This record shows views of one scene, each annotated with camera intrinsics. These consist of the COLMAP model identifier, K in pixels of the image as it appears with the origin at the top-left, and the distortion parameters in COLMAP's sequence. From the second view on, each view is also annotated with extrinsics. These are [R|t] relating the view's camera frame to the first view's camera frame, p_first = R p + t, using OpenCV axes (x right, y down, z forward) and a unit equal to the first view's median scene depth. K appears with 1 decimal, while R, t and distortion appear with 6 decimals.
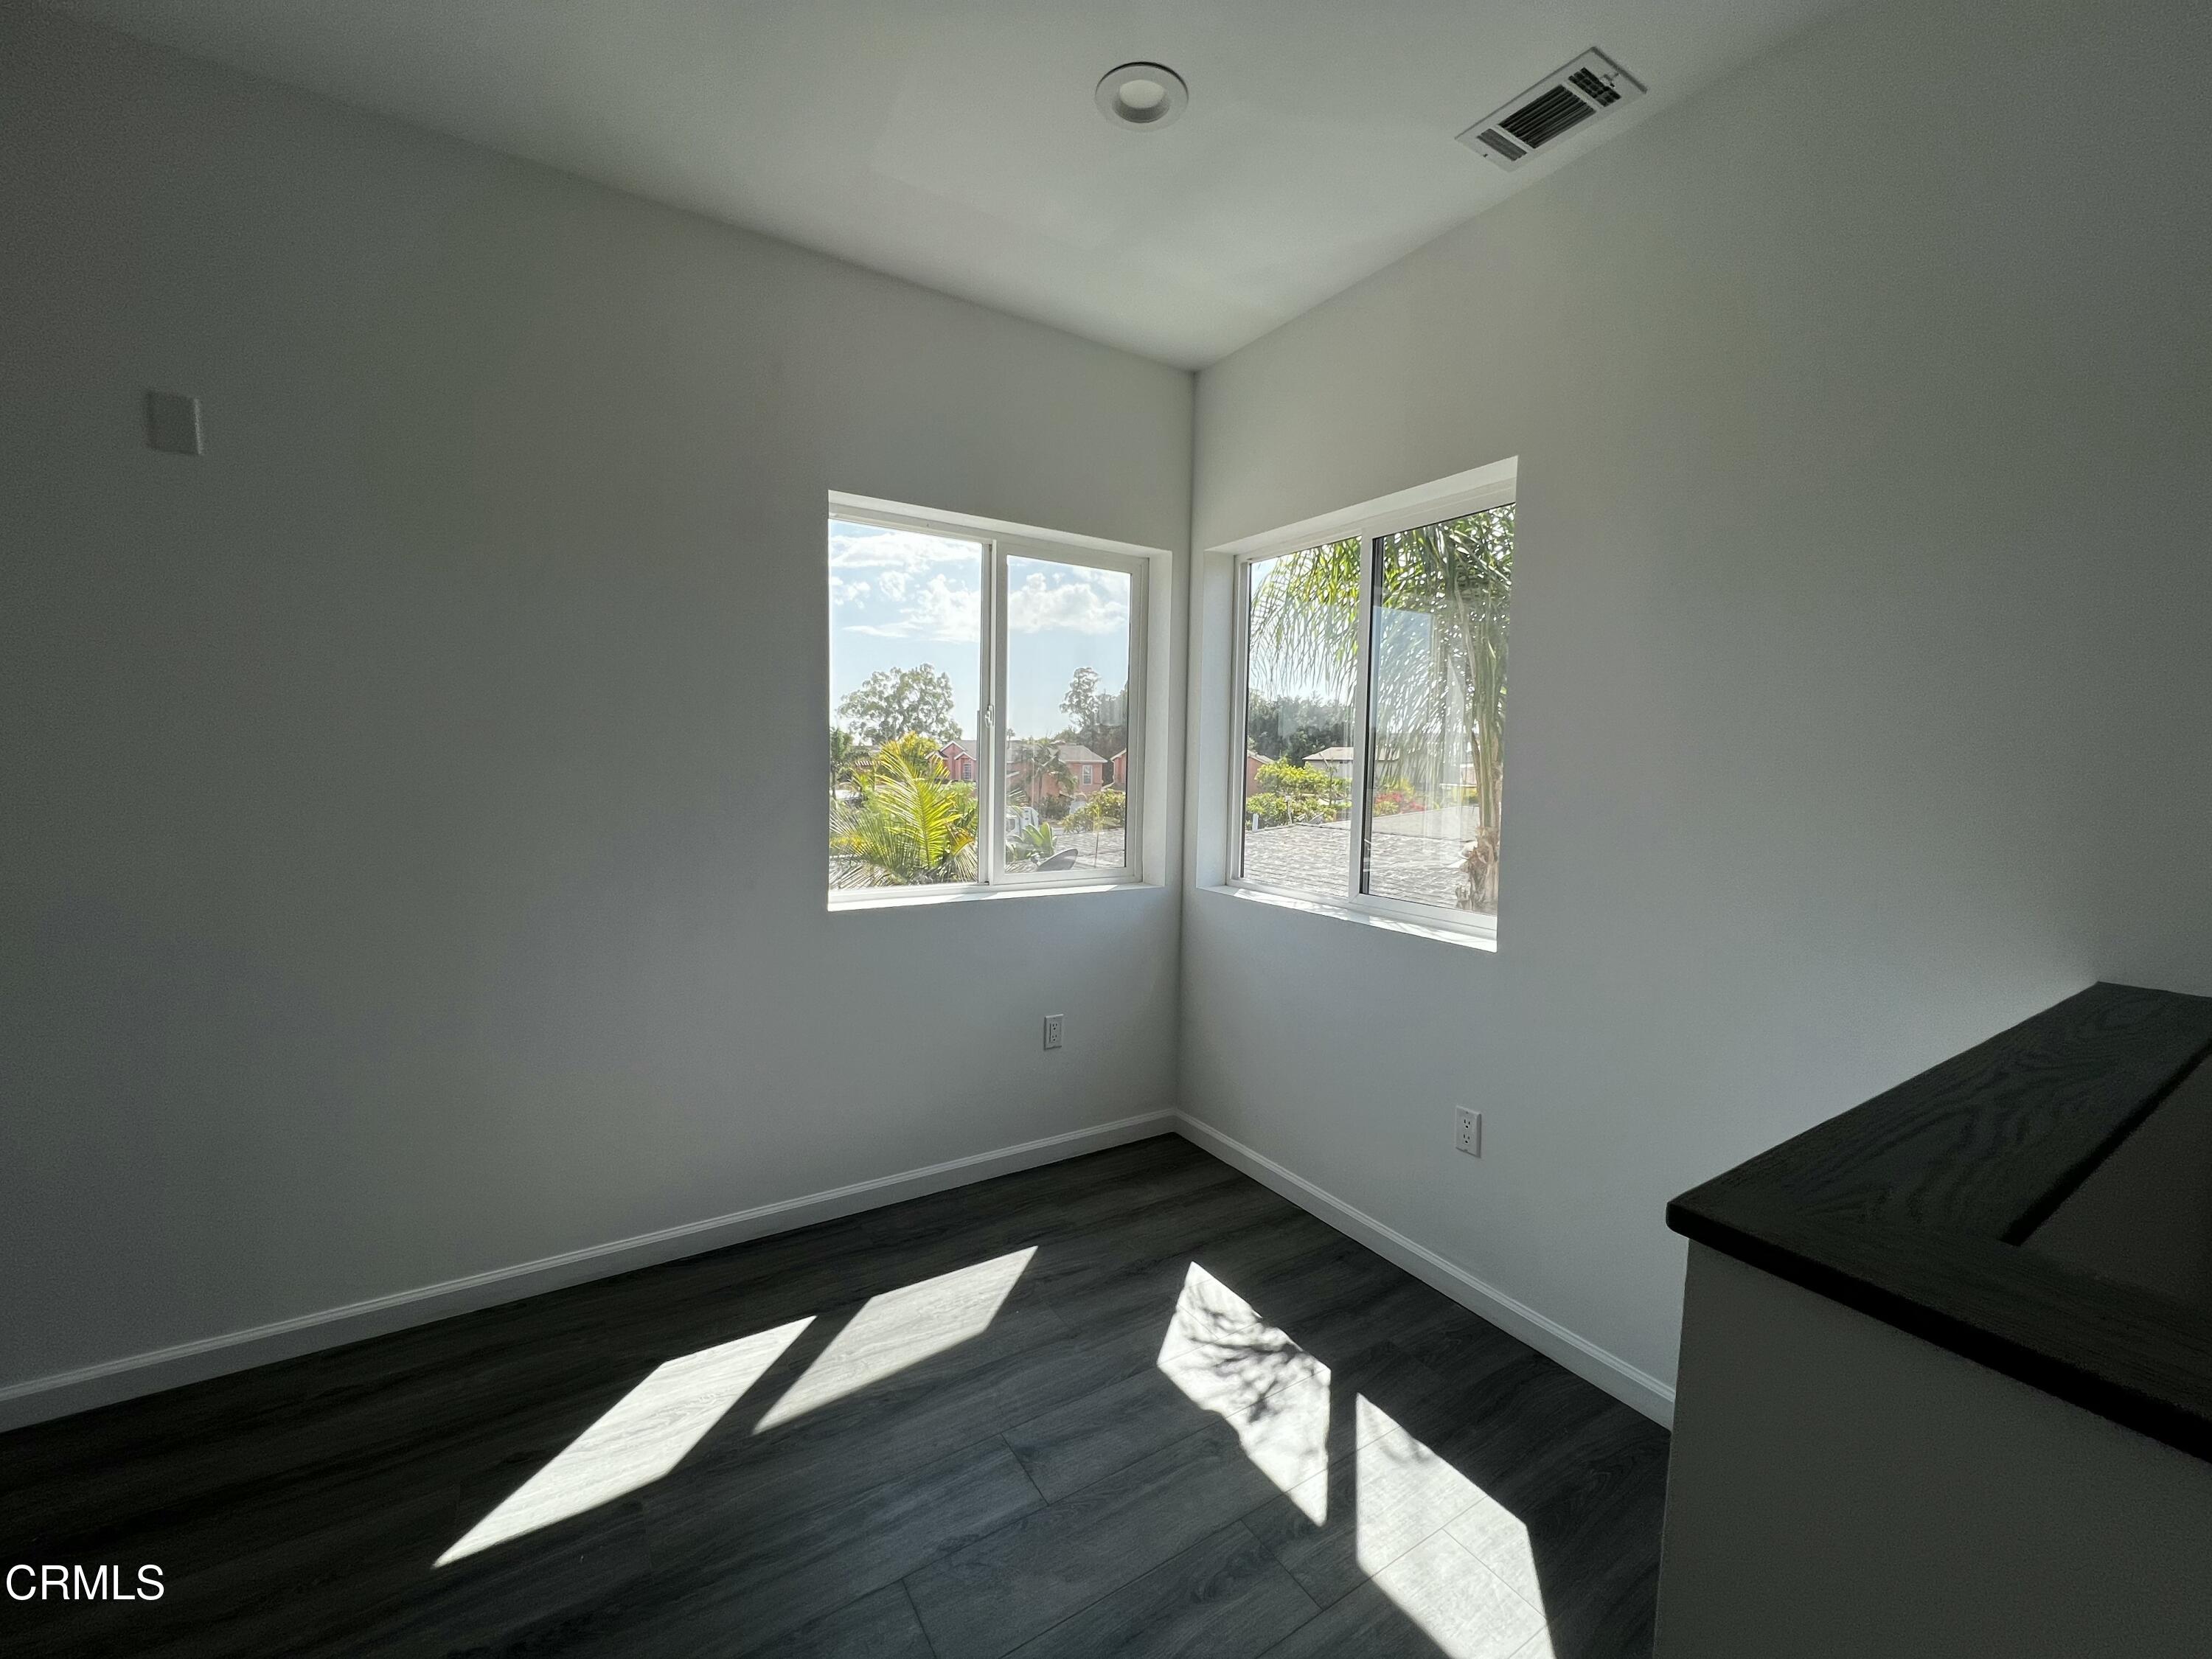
lens RADIAL K [[887.9, 0, 1102.8], [0, 887.9, 824.8], [0, 0, 1]] dist [-0.000730, -0.000401]
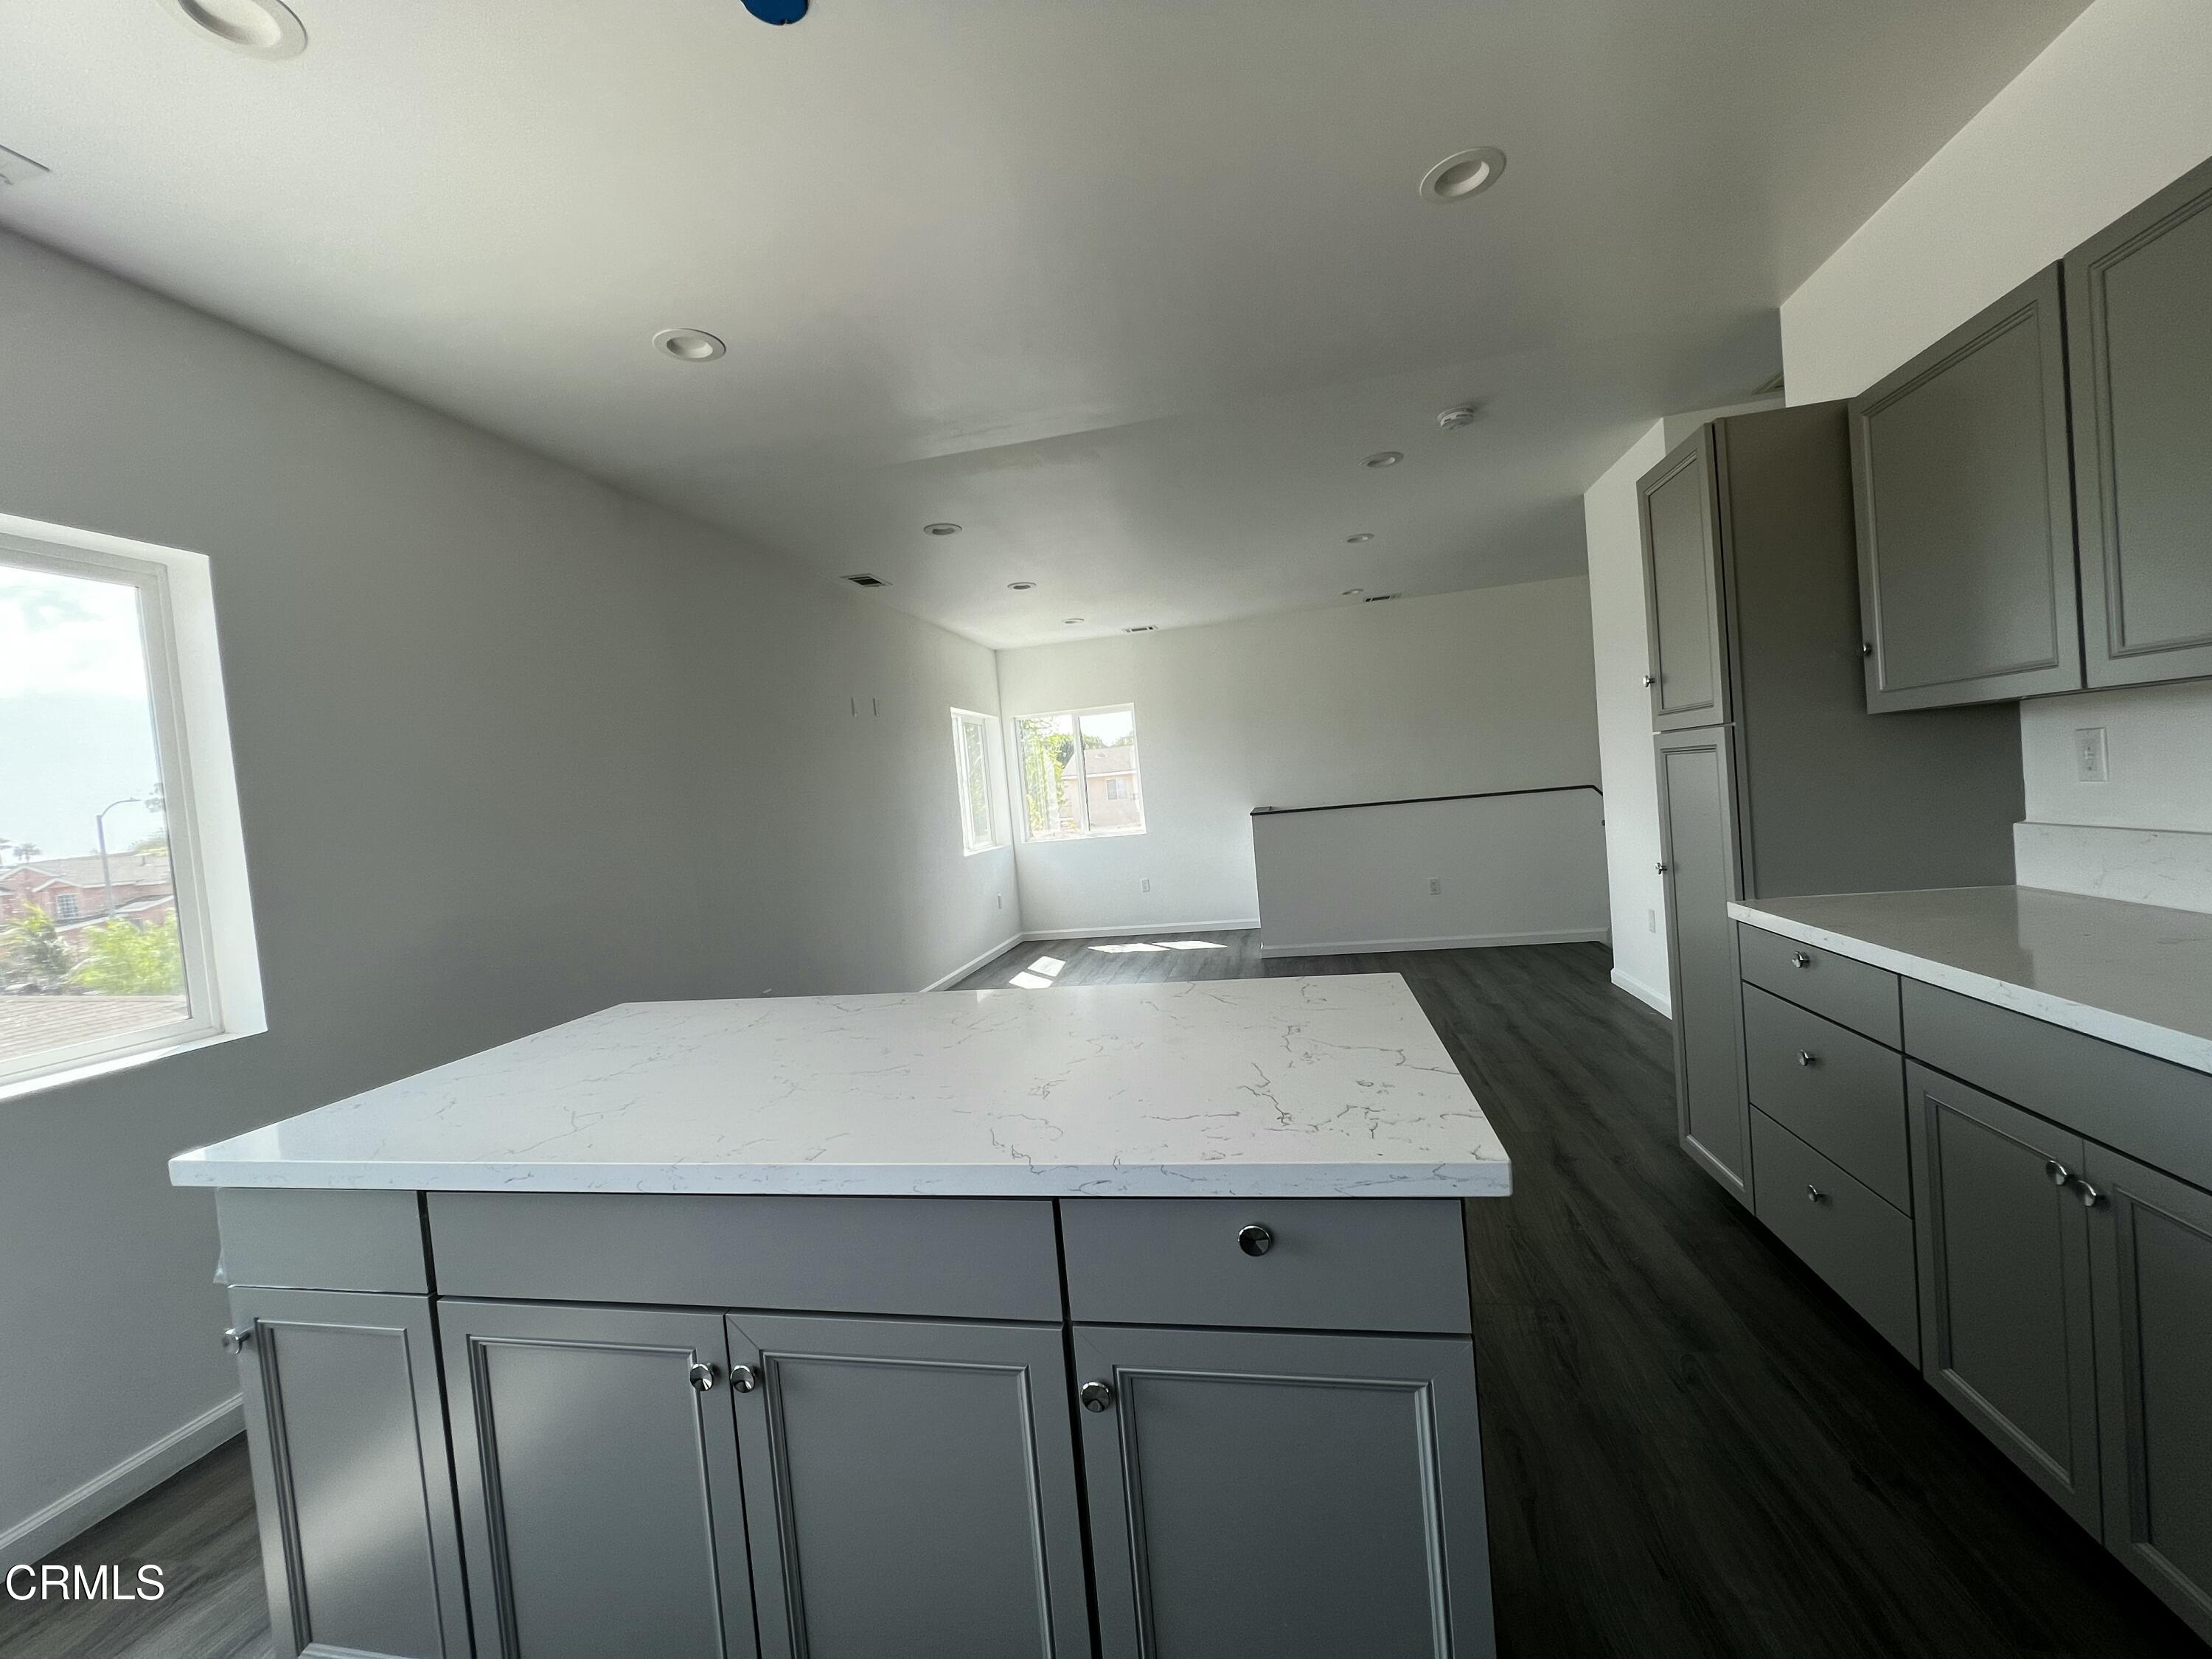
lens RADIAL K [[887.9, 0, 1102.8], [0, 887.9, 824.8], [0, 0, 1]] dist [-0.000730, -0.000401]
pose [[0.693774, -0.113207, 0.711240, -1.656107], [0.158970, 0.987281, 0.002078, 0.051130], [-0.702429, 0.111625, 0.702946, -1.075668]]
